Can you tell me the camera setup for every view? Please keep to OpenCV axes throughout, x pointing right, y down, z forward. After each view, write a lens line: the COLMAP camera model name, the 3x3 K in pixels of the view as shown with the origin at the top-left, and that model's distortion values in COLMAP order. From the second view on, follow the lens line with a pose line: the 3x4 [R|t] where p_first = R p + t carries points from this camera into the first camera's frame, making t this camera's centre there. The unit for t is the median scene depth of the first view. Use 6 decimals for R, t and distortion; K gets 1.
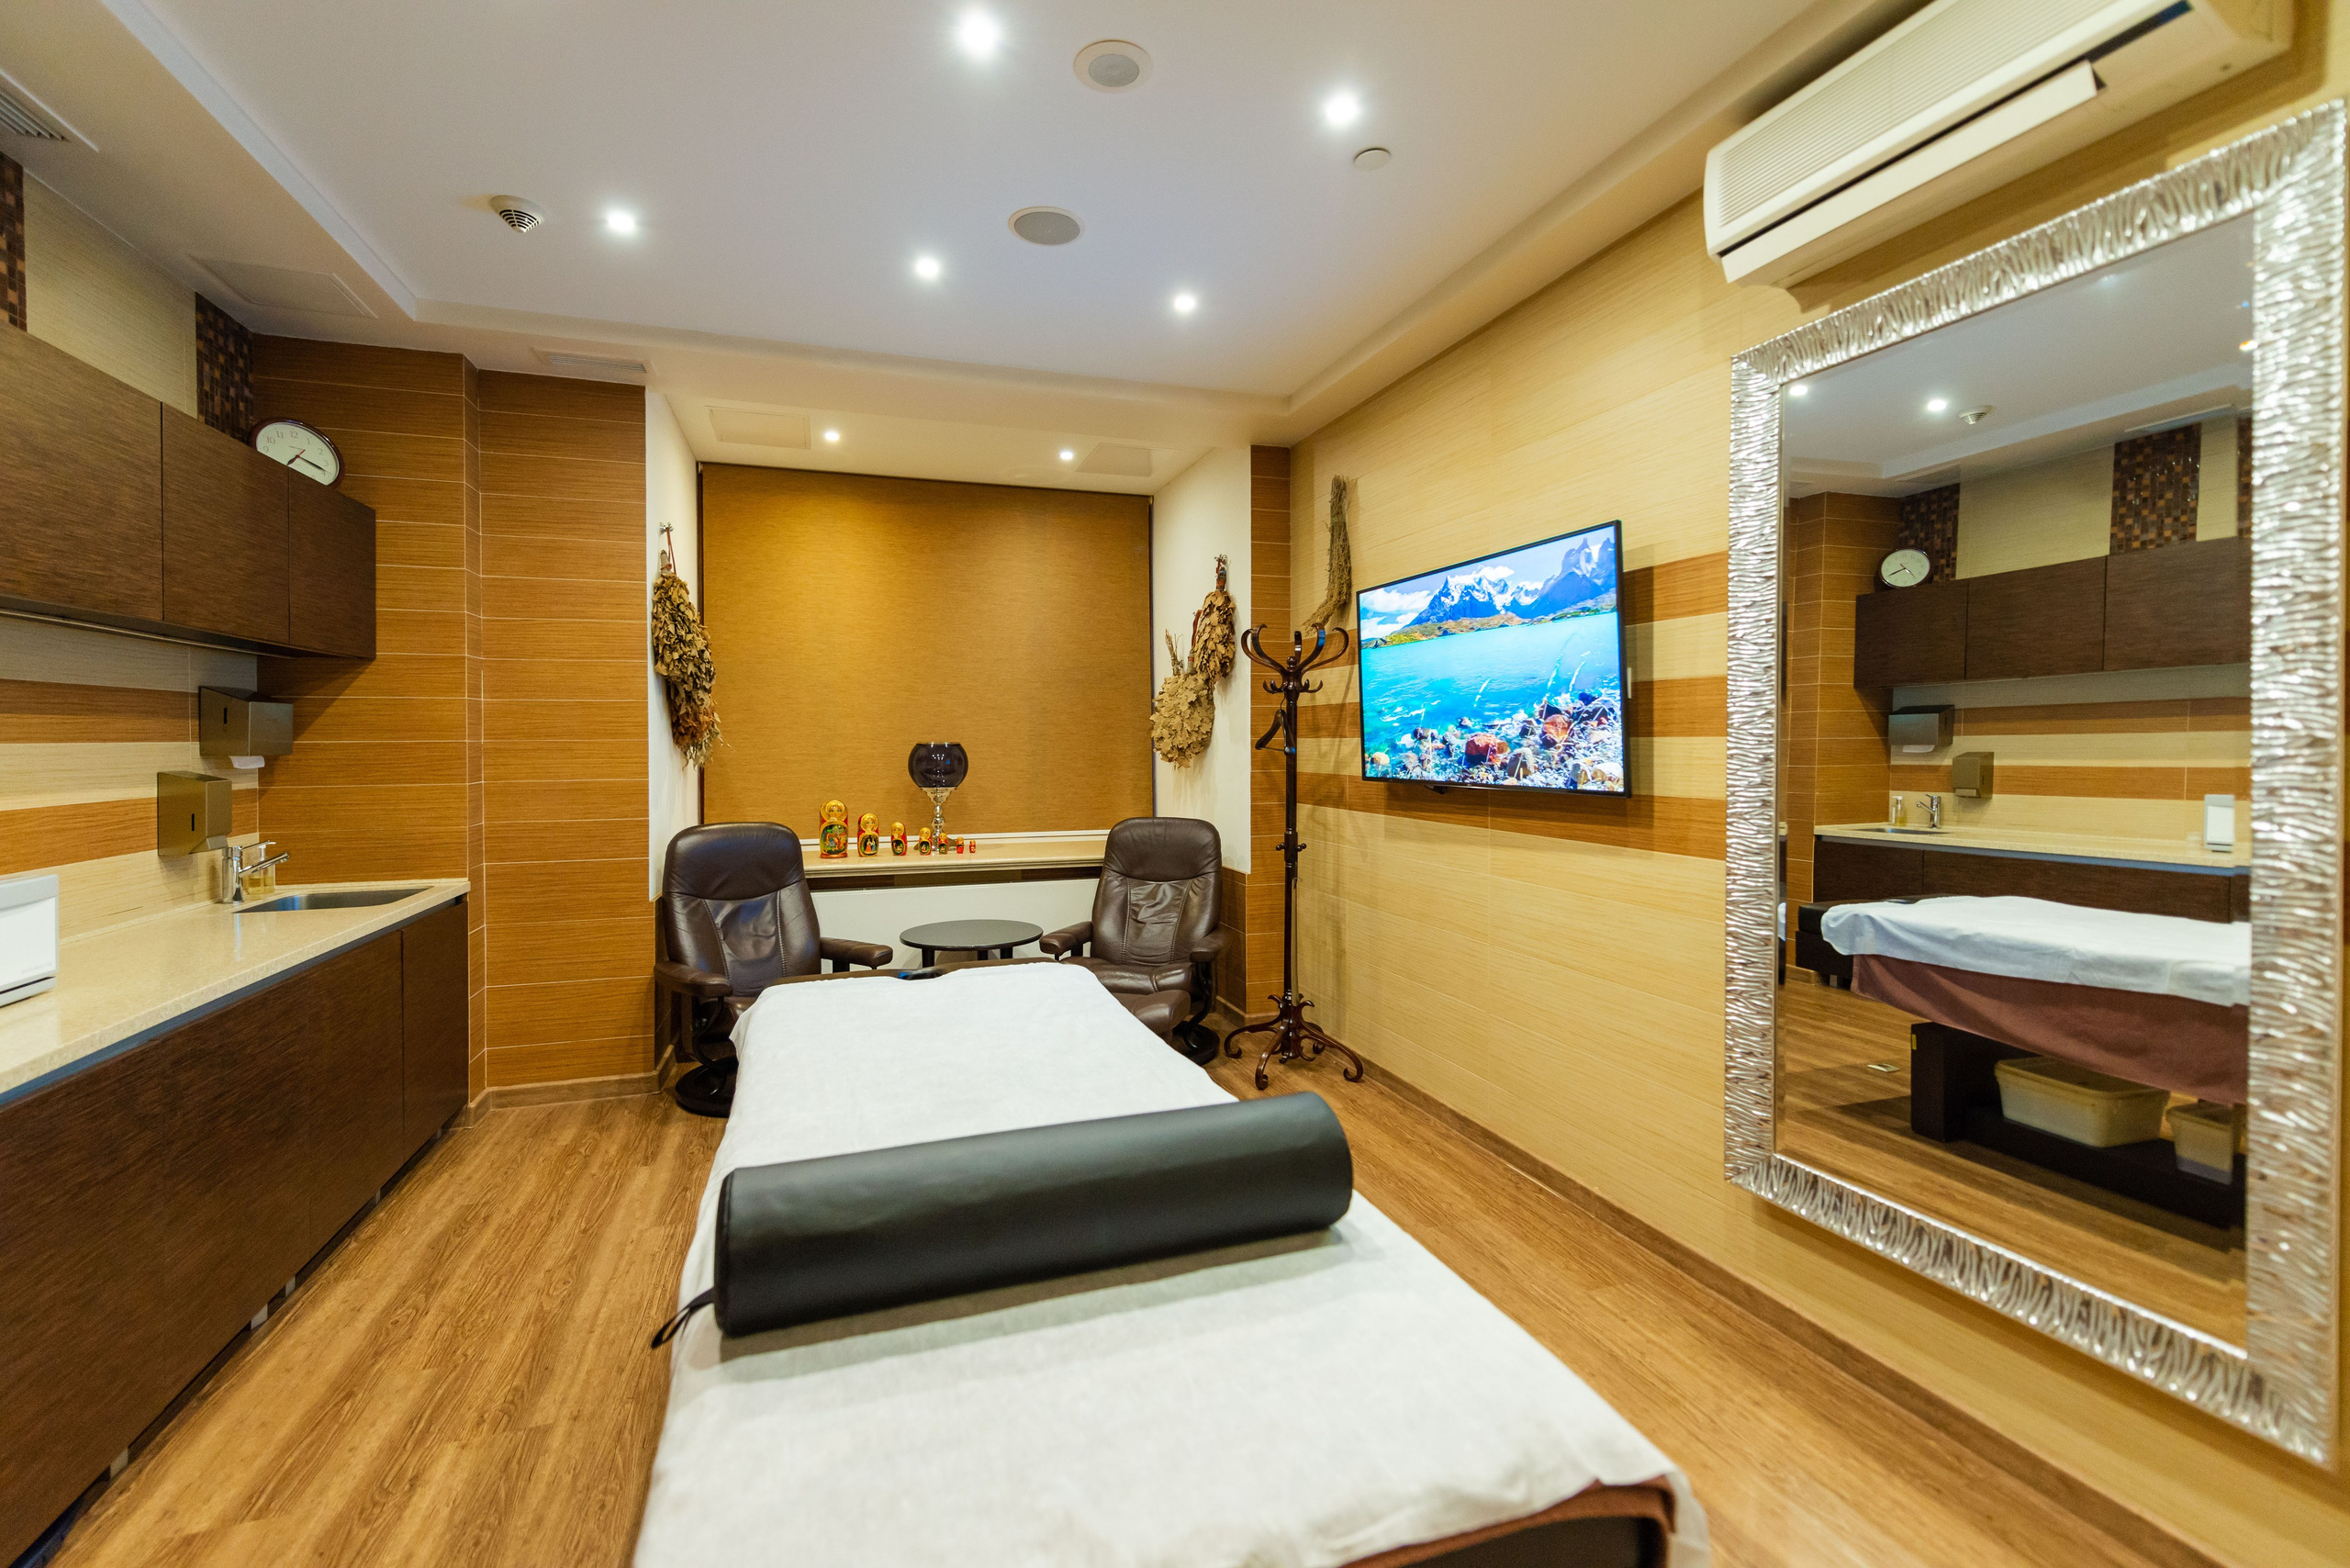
lens RADIAL K [[981.4, 0, 1173.8], [0, 981.4, 762.9], [0, 0, 1]] dist [0.007223, -0.002040]
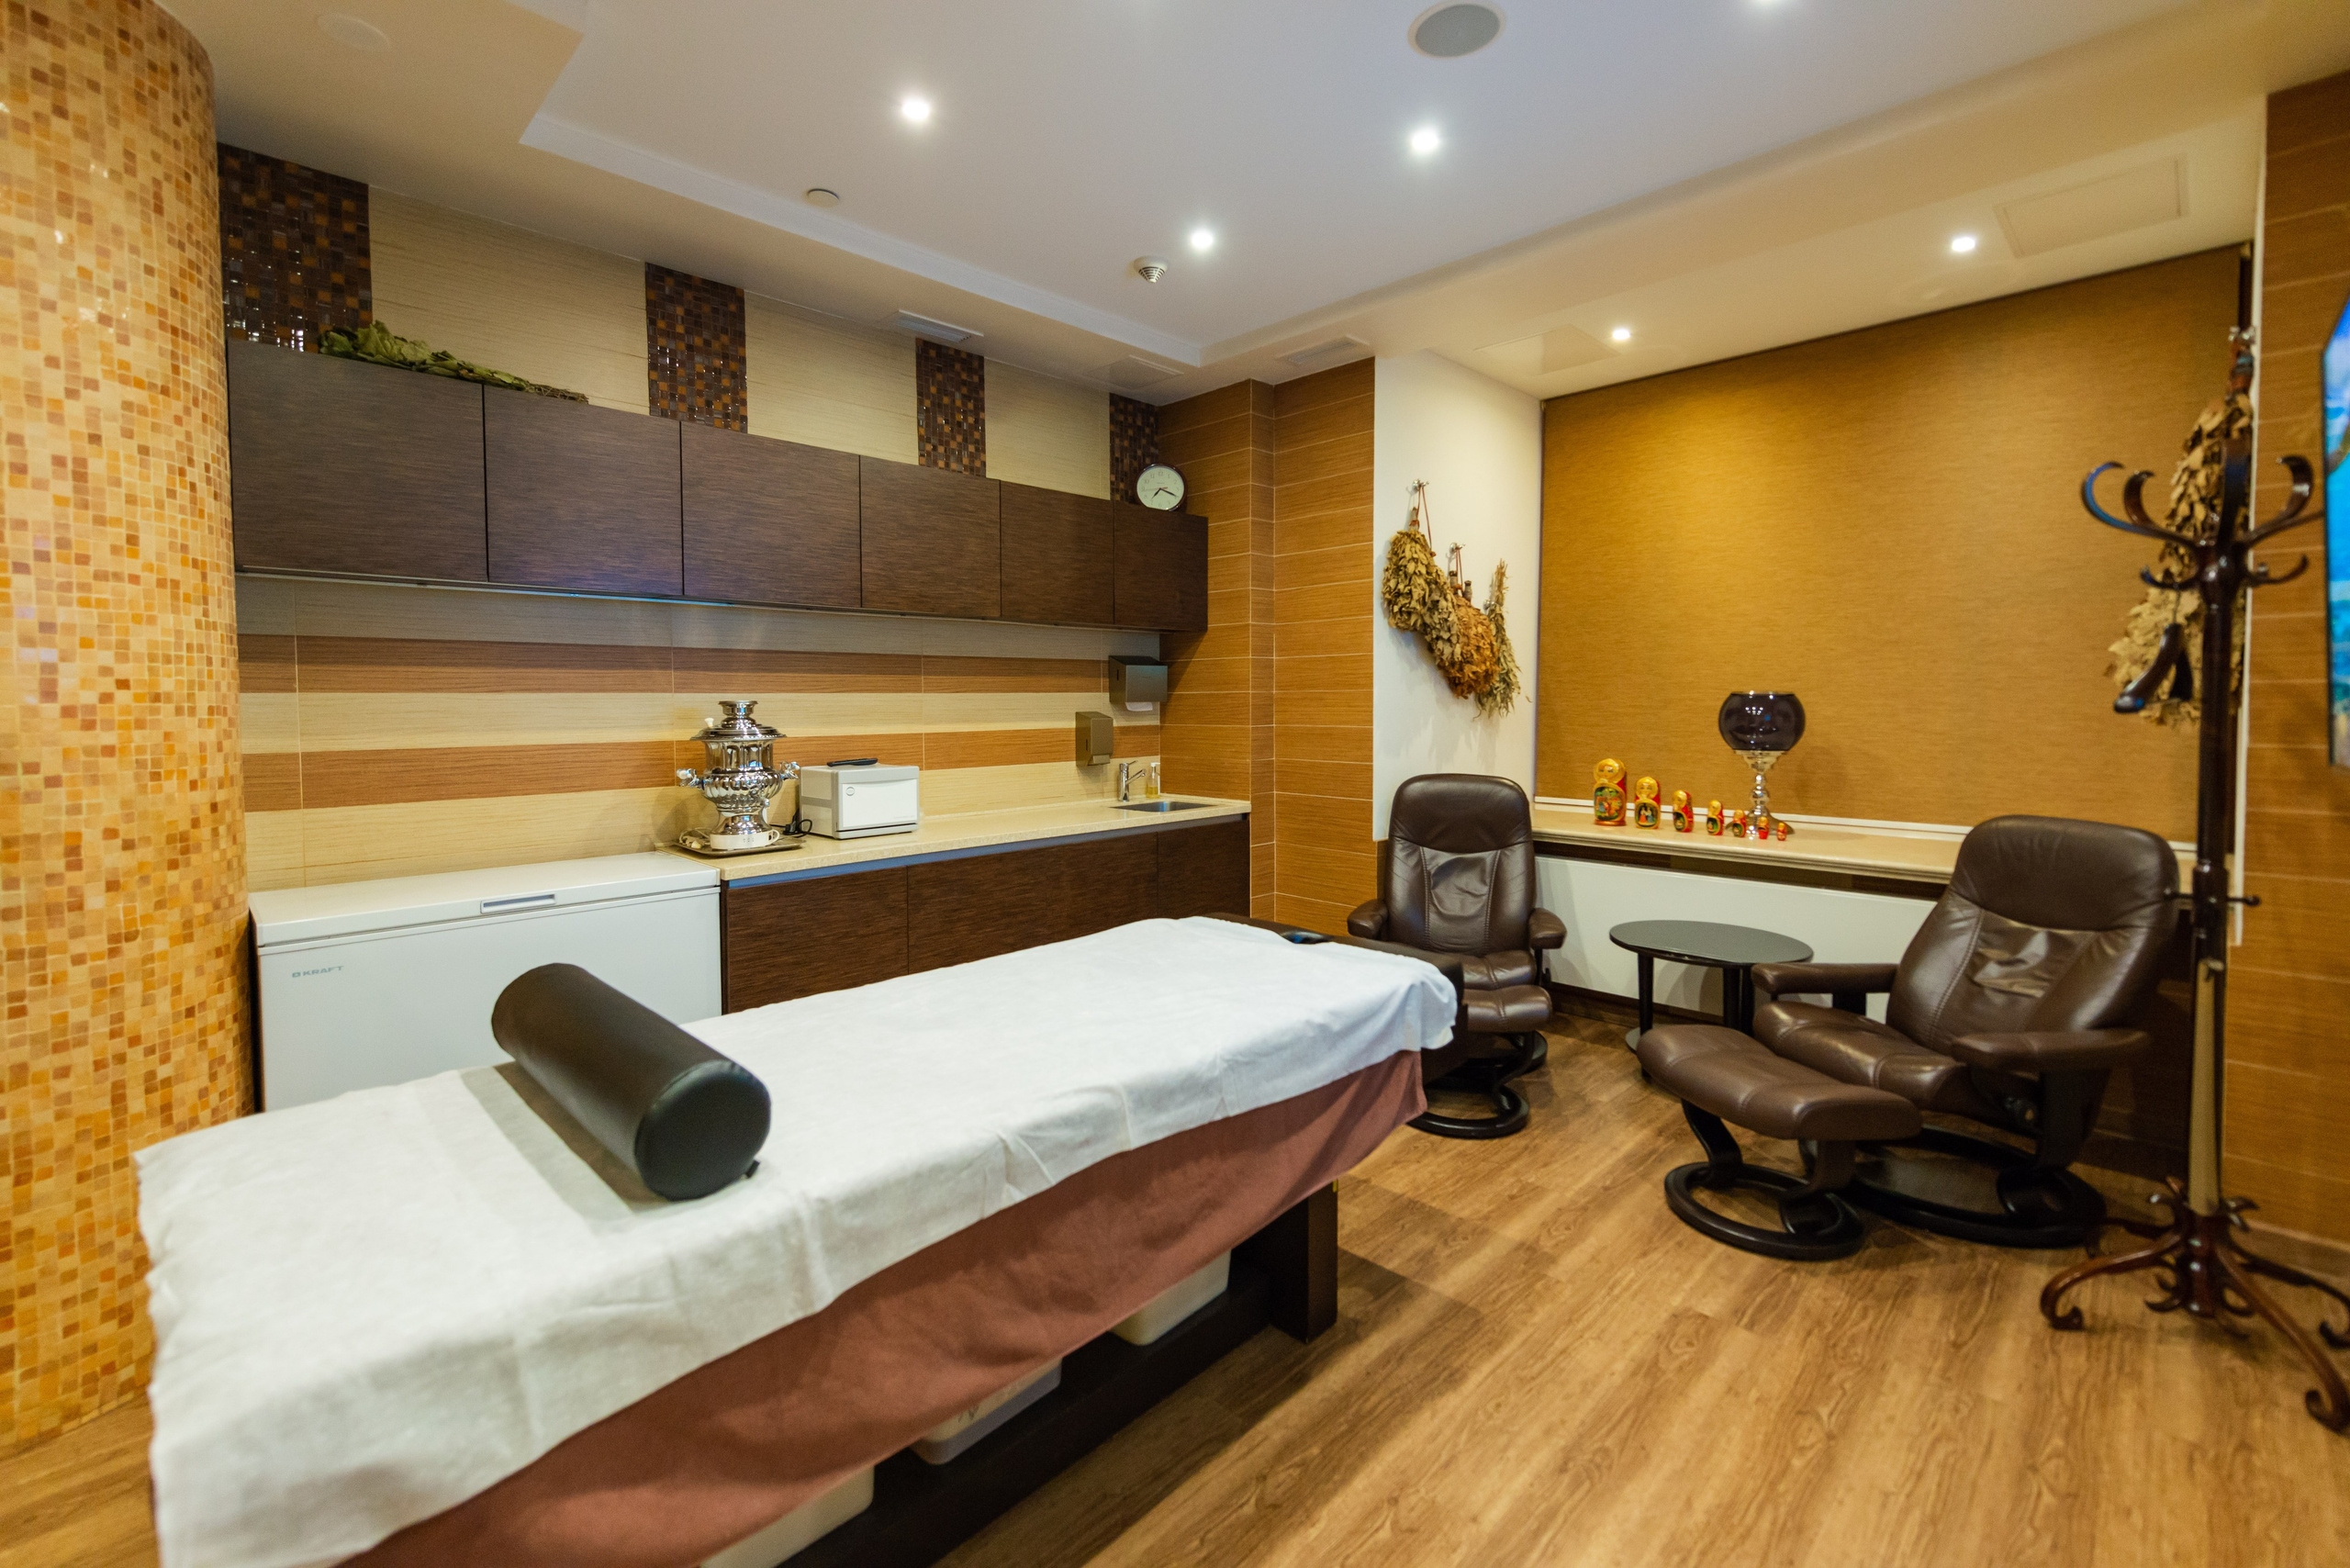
lens RADIAL K [[1026.6, 0, 1158.7], [0, 1026.6, 747.0], [0, 0, 1]] dist [0.008887, -0.001926]
pose [[0.437865, 0.044297, -0.897949, 0.404946], [-0.018149, 0.999017, 0.040433, -0.002598], [0.898858, -0.001407, 0.438238, 0.328674]]
